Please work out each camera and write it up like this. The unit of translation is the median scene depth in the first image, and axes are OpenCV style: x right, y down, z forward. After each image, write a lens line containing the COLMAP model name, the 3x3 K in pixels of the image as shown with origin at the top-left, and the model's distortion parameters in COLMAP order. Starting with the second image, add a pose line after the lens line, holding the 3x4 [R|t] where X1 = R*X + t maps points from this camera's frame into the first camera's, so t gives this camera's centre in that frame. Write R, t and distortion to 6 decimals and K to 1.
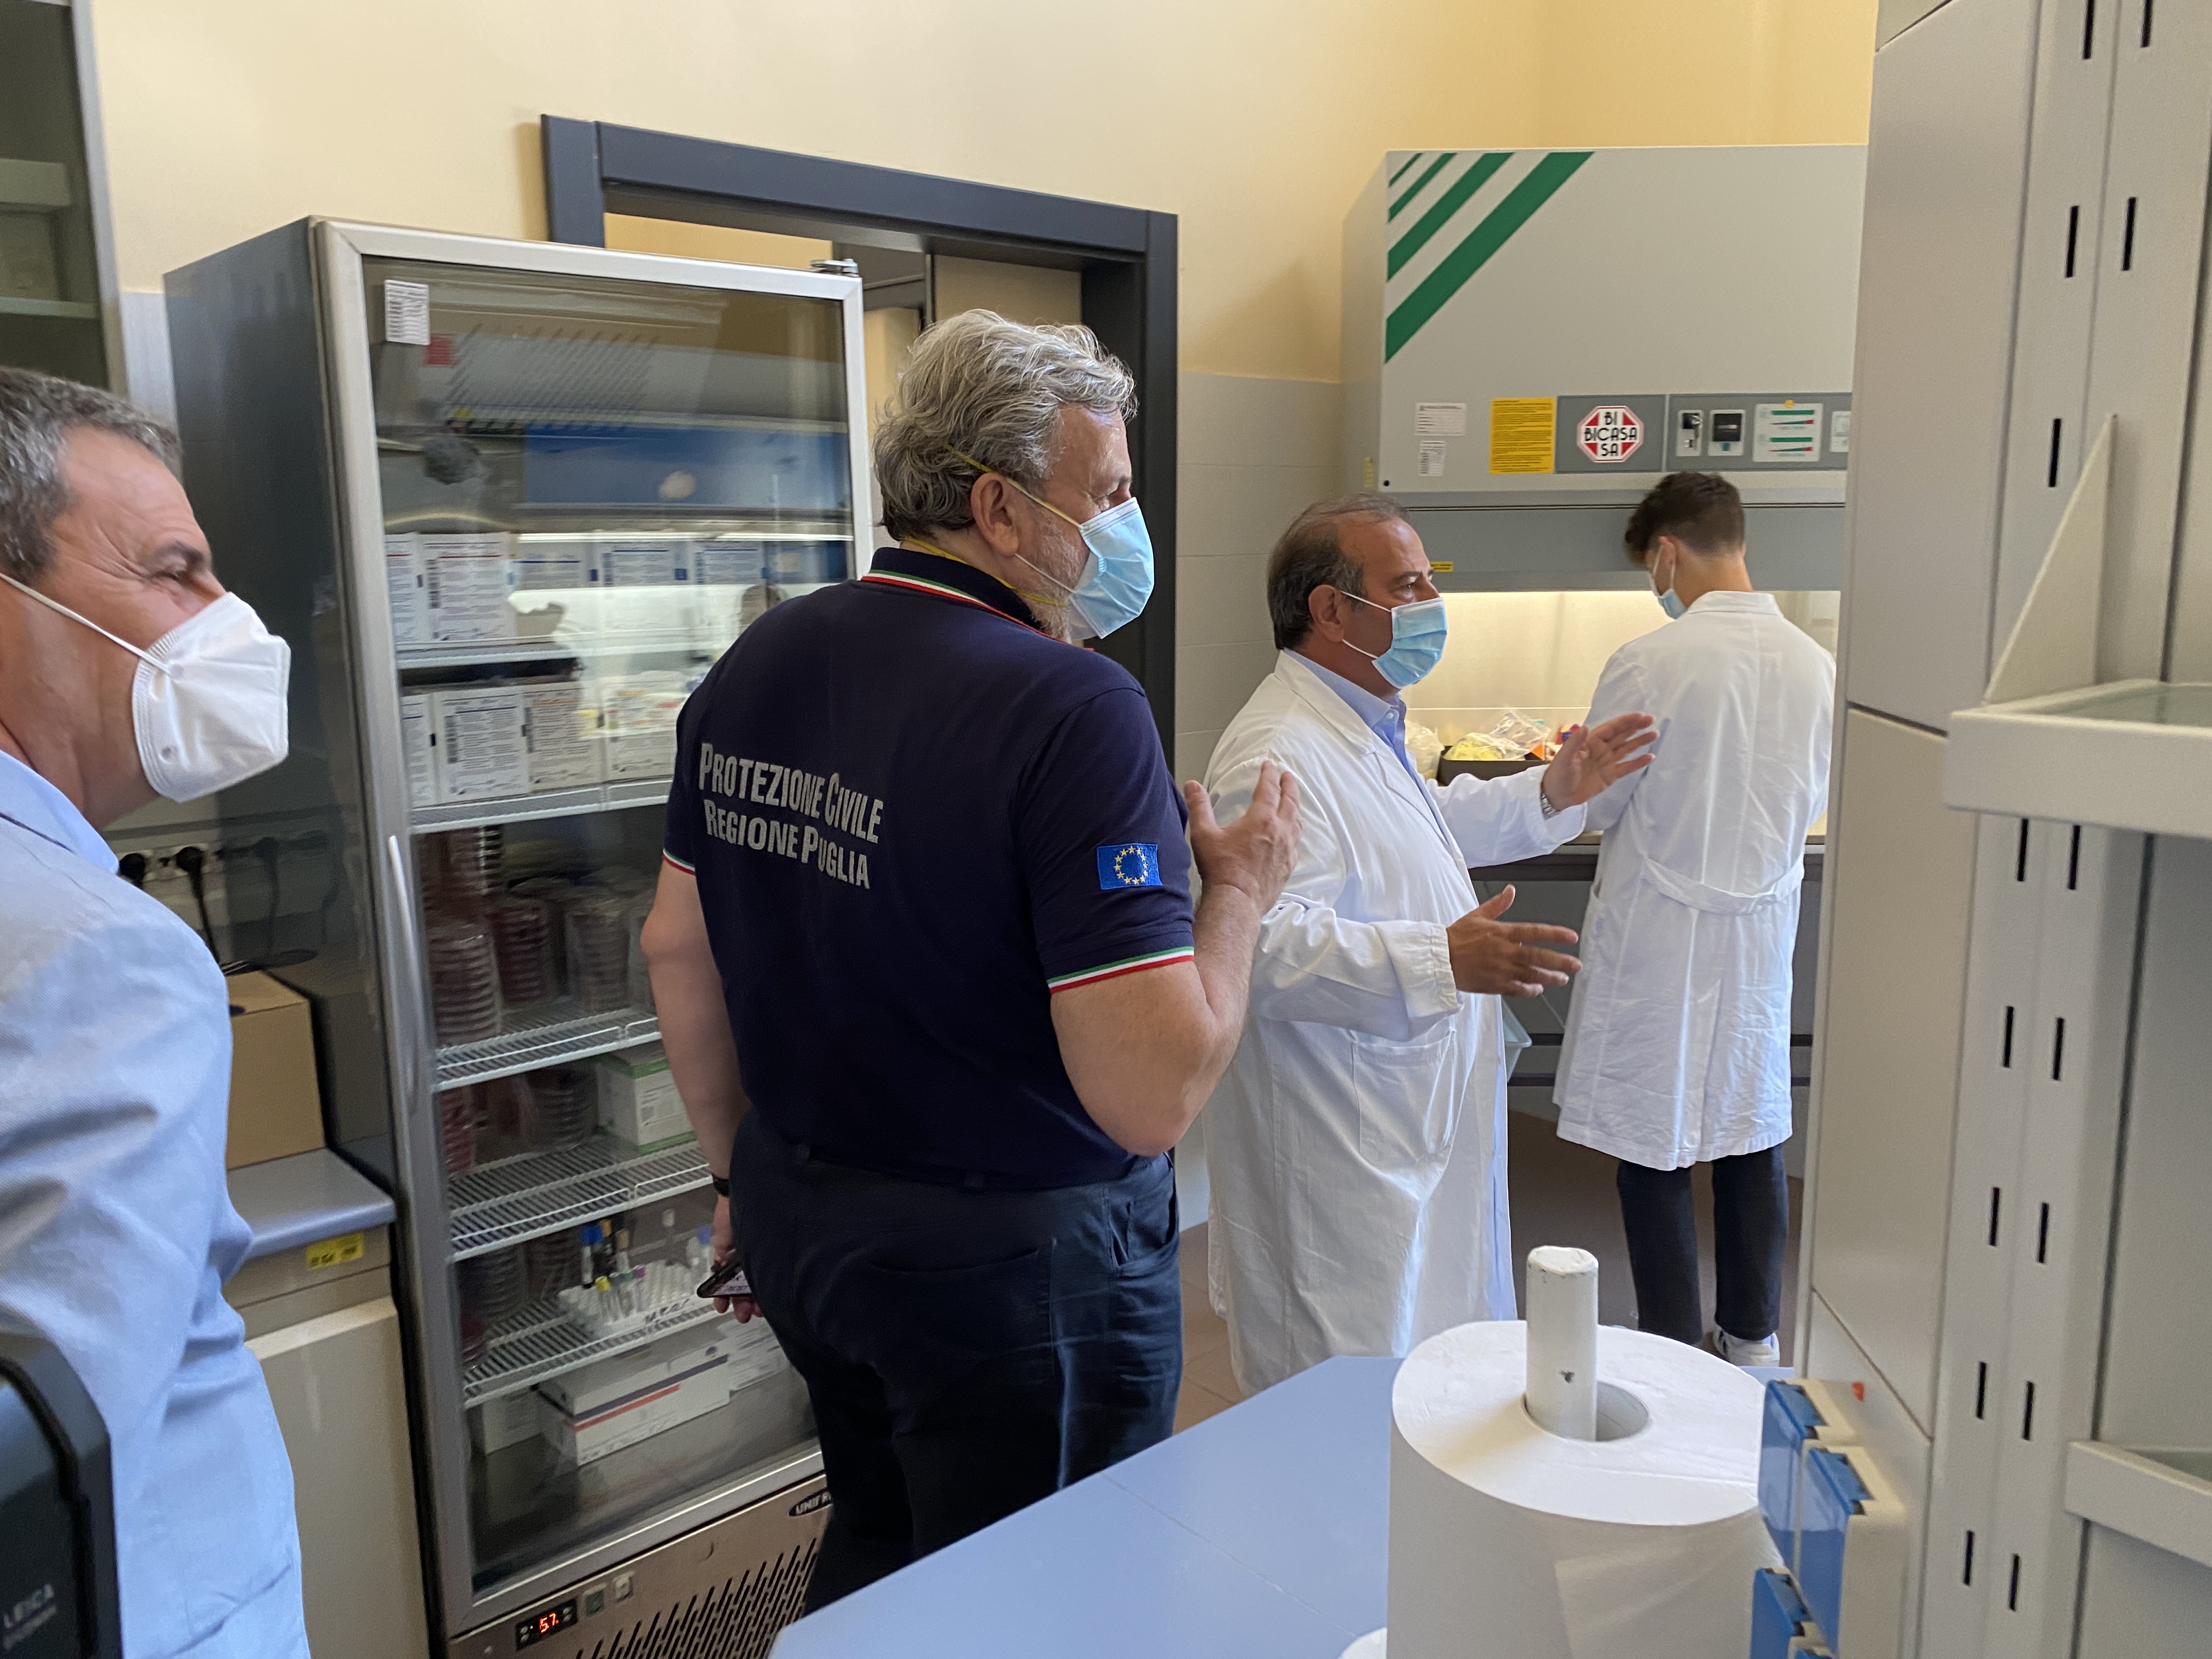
lens RADIAL K [[1716.1, 0, 1106.0], [0, 1716.1, 829.5], [0, 0, 1]] dist [0.010521, 0.006226]
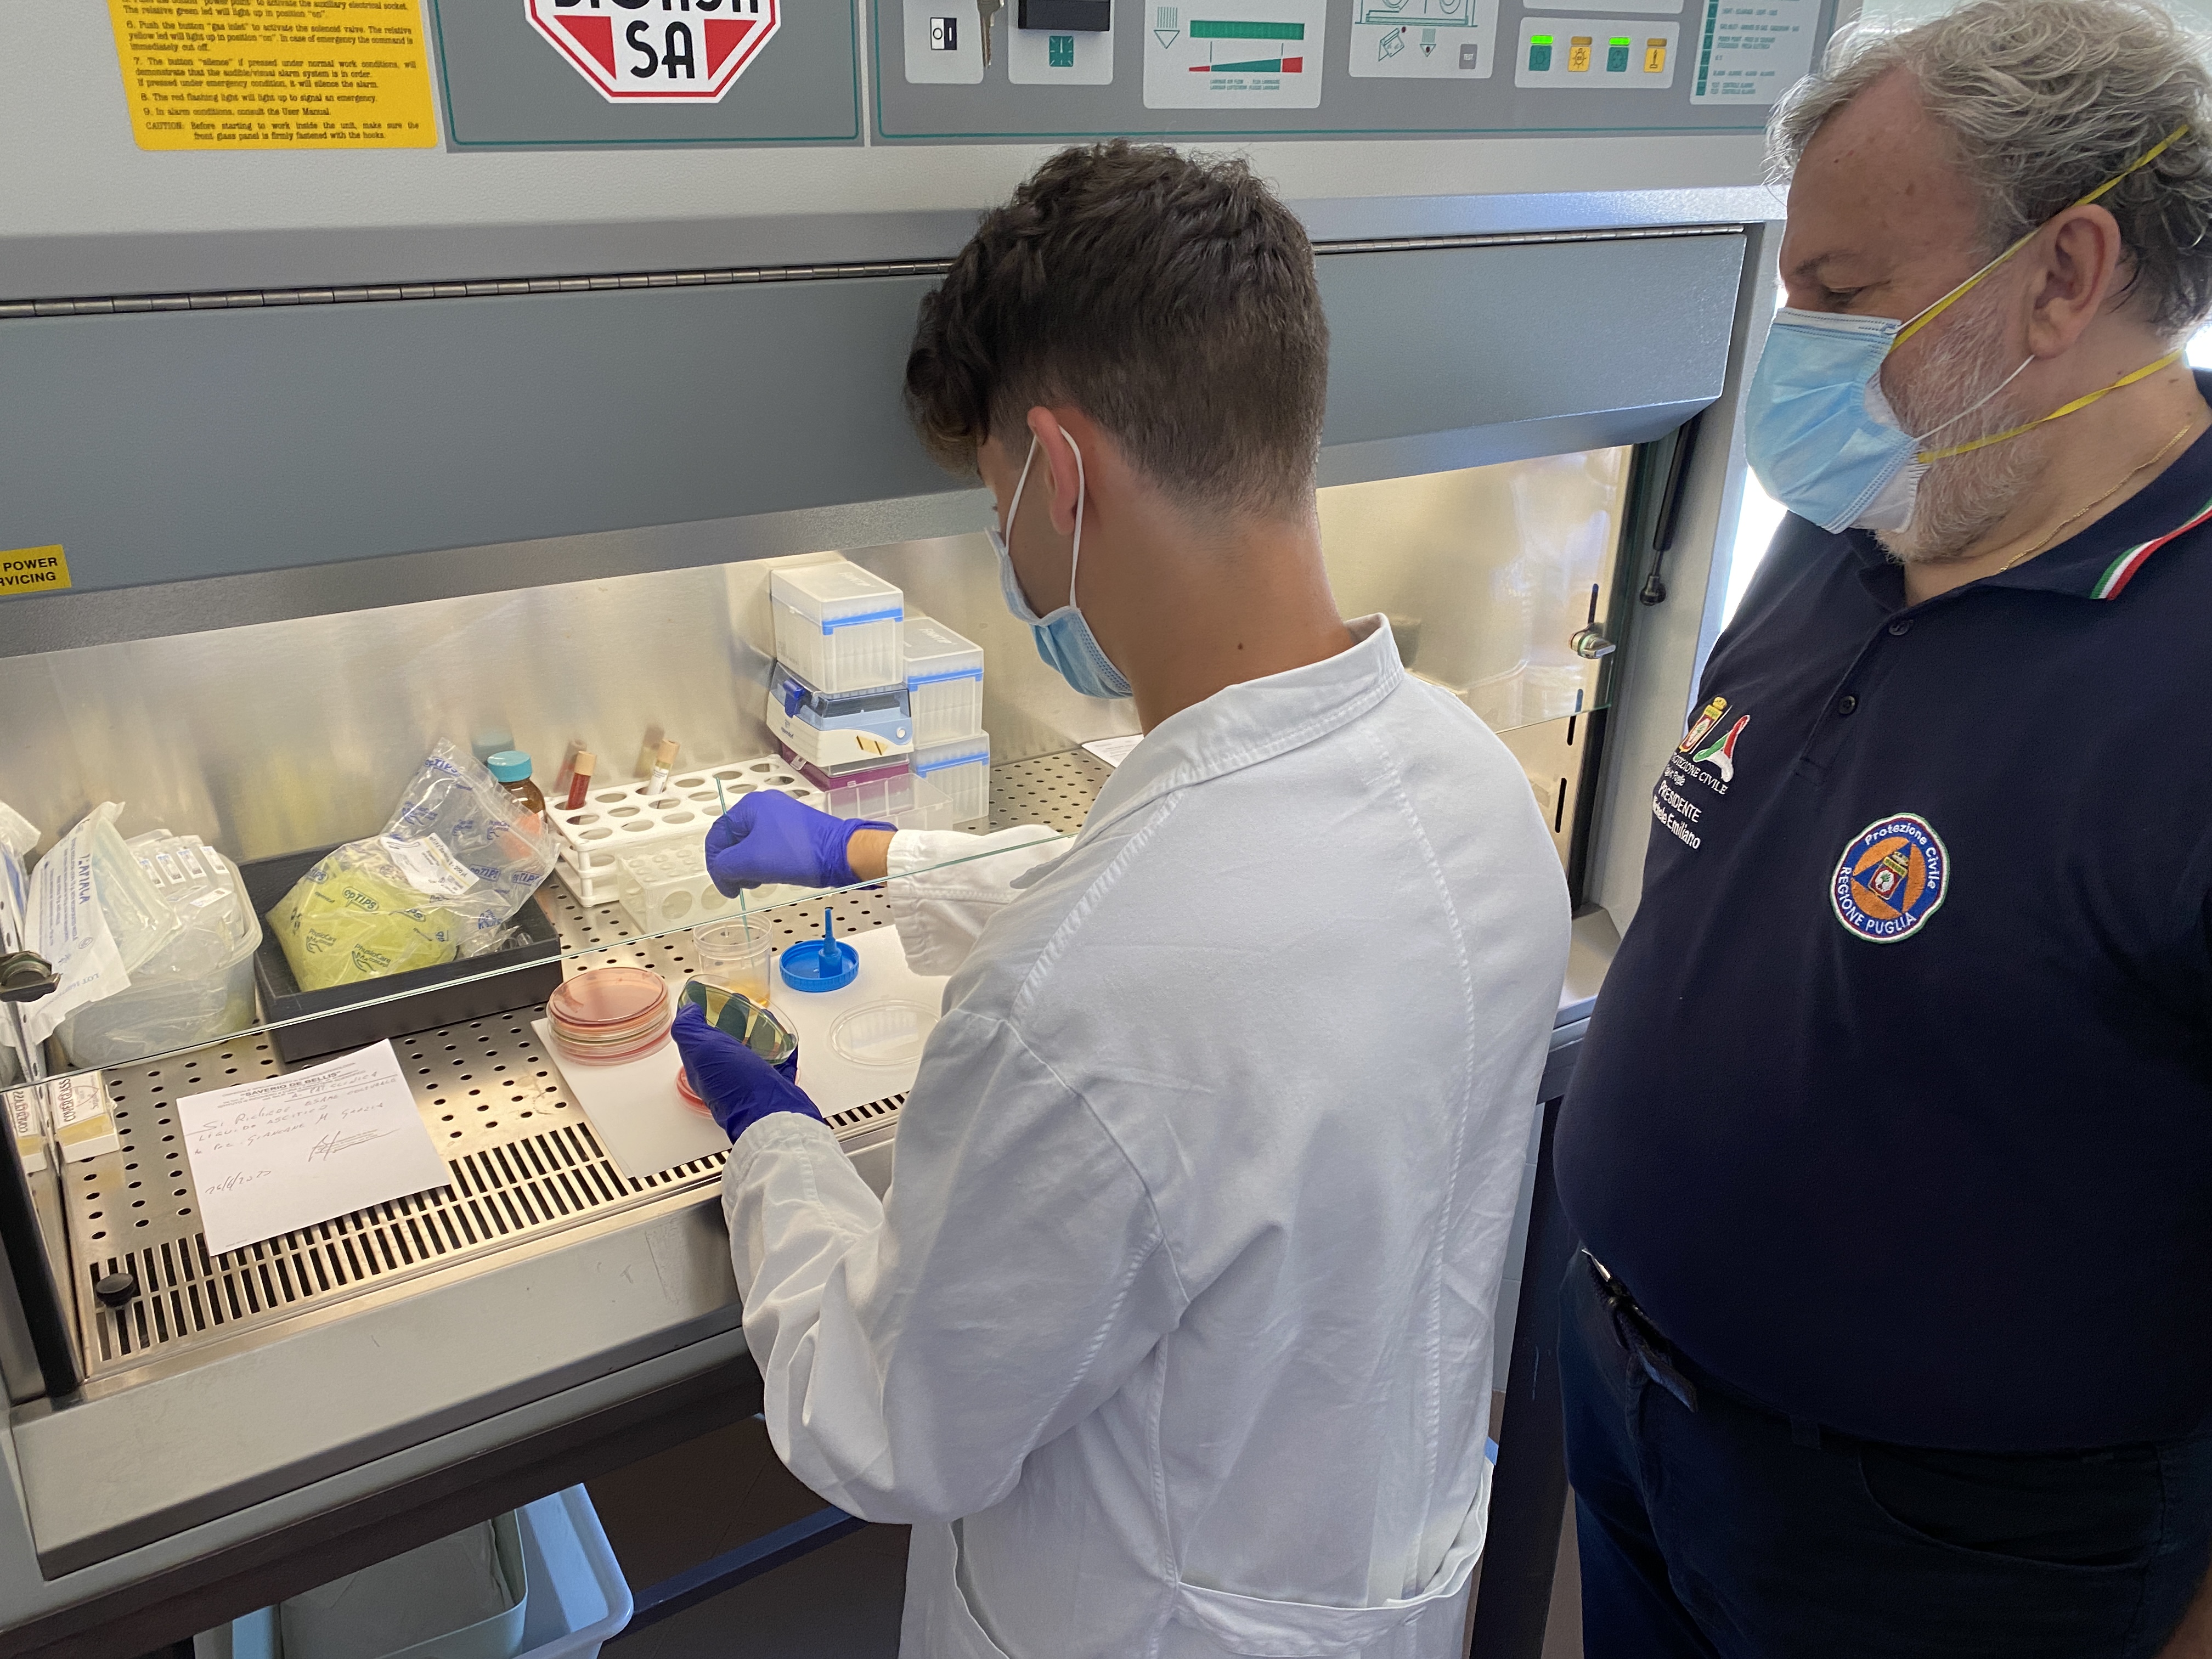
lens RADIAL K [[1716.1, 0, 1106.0], [0, 1716.1, 829.5], [0, 0, 1]] dist [0.010521, 0.006226]
pose [[0.779009, -0.230681, 0.583036, 0.171334], [0.133085, 0.969508, 0.205771, -0.152985], [-0.612726, -0.082704, 0.785956, 0.748120]]
